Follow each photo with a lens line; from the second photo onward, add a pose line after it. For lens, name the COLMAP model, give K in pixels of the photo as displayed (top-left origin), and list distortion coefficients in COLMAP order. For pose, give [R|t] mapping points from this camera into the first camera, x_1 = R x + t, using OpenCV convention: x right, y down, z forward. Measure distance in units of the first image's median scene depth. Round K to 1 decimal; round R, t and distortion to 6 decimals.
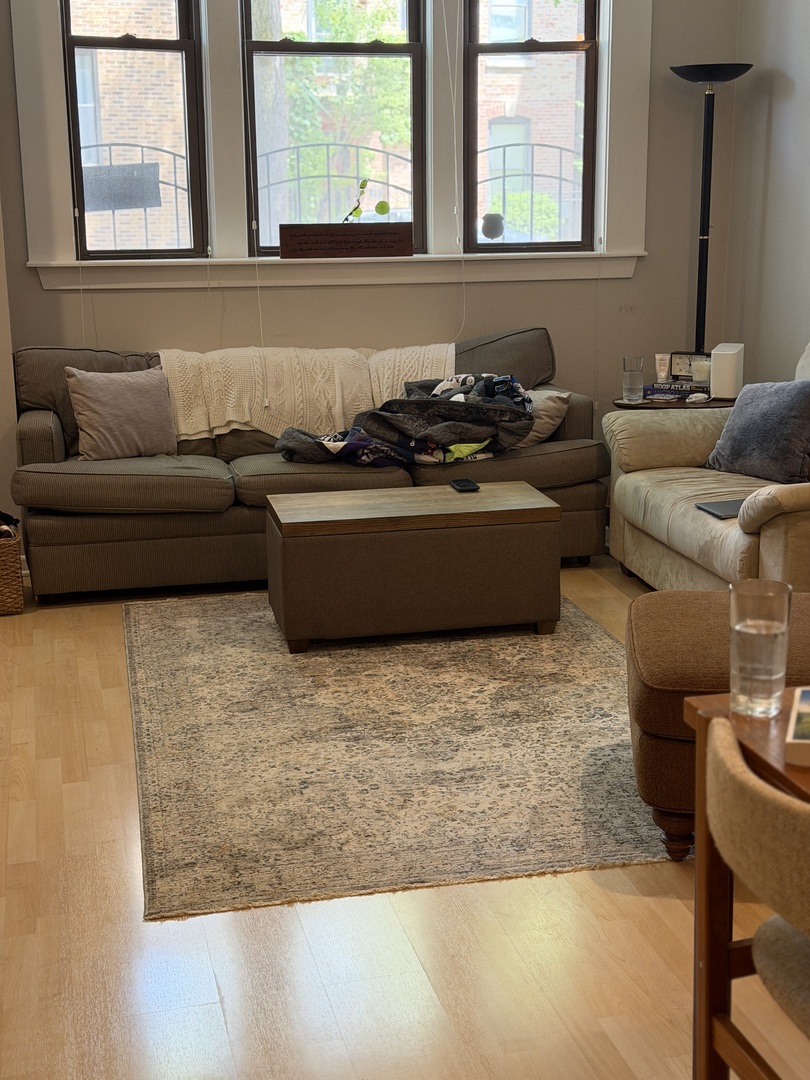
lens RADIAL K [[1503.0, 0, 400.0], [0, 1503.0, 541.6], [0, 0, 1]] dist [0.150573, -0.136607]
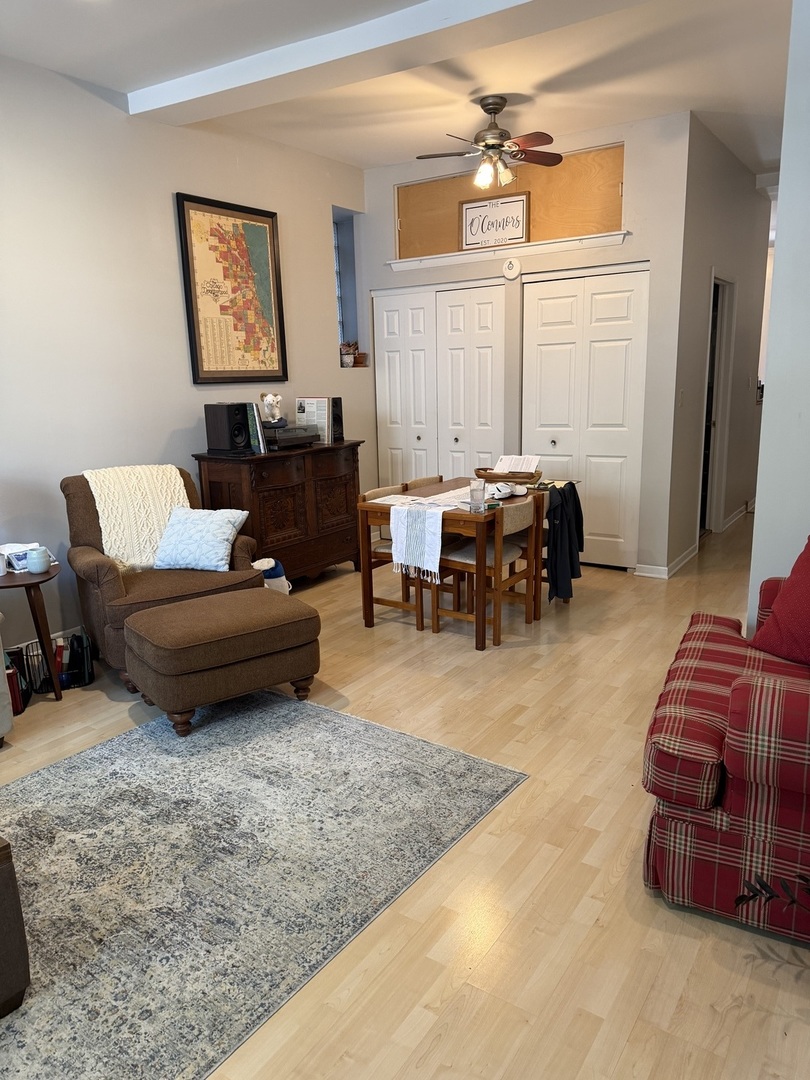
lens RADIAL K [[752.2, 0, 405.0], [0, 752.2, 540.0], [0, 0, 1]] dist [0.175863, -0.337200]
pose [[-0.678035, -0.132167, 0.723050, -0.521330], [0.200646, 0.913060, 0.355054, -0.274137], [-0.707114, 0.385816, -0.592567, 1.160342]]
